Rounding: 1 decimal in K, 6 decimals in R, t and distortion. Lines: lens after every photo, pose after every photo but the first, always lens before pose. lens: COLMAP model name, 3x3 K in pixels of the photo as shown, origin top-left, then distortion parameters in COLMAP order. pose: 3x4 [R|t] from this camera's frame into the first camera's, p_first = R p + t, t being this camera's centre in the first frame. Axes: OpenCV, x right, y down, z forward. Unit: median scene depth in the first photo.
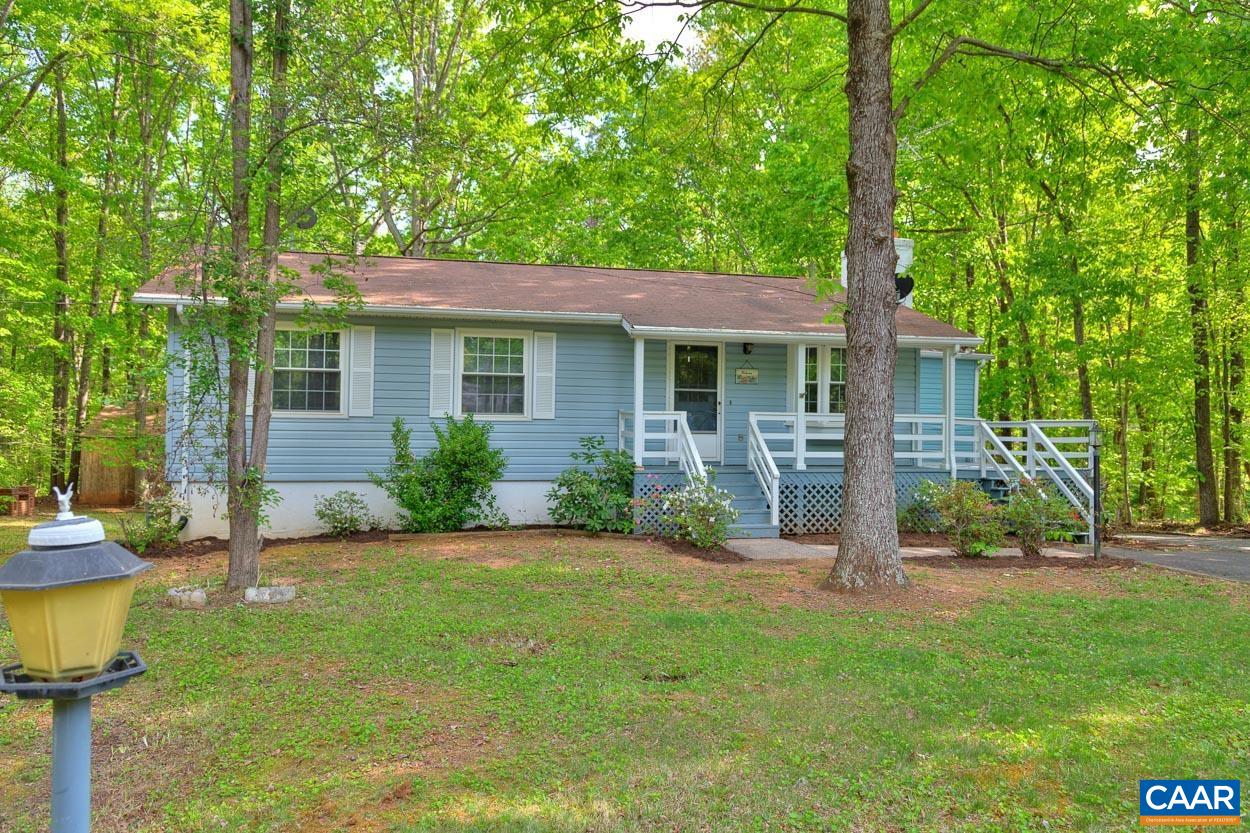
lens RADIAL K [[981.6, 0, 631.7], [0, 981.6, 423.3], [0, 0, 1]] dist [-0.053088, 0.044126]
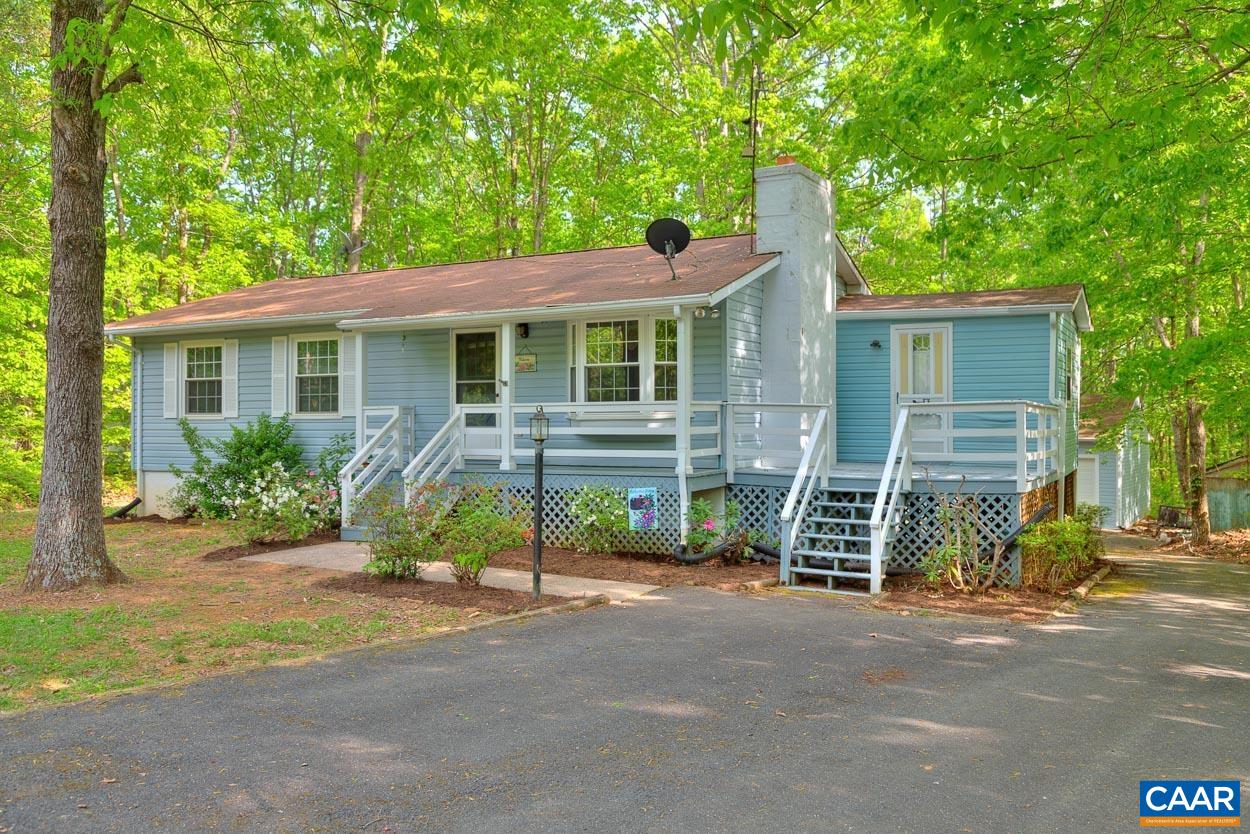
lens RADIAL K [[1030.1, 0, 625.0], [0, 1030.1, 417.0], [0, 0, 1]] dist [-0.010173, -0.002001]
pose [[0.720571, -0.019152, -0.693117, 0.890185], [0.014887, 0.999815, -0.012150, 0.014074], [0.693221, -0.001563, 0.720723, 0.436400]]
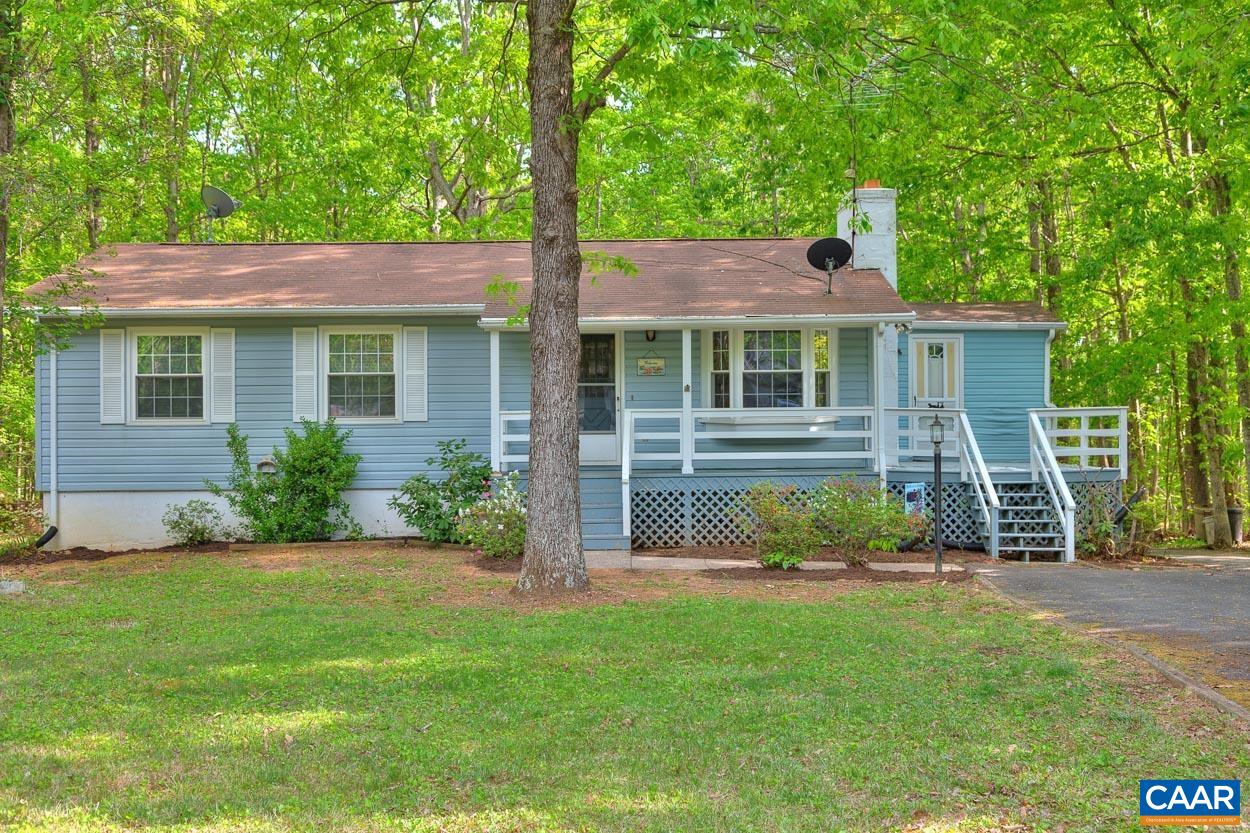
lens RADIAL K [[1448.7, 0, 625.0], [0, 1448.7, 416.5], [0, 0, 1]] dist [-0.004609, -0.001239]
pose [[0.963833, -0.020090, -0.265749, 0.472605], [0.021028, 0.999779, 0.000685, -0.005561], [0.265676, -0.006248, 0.964042, -0.260242]]
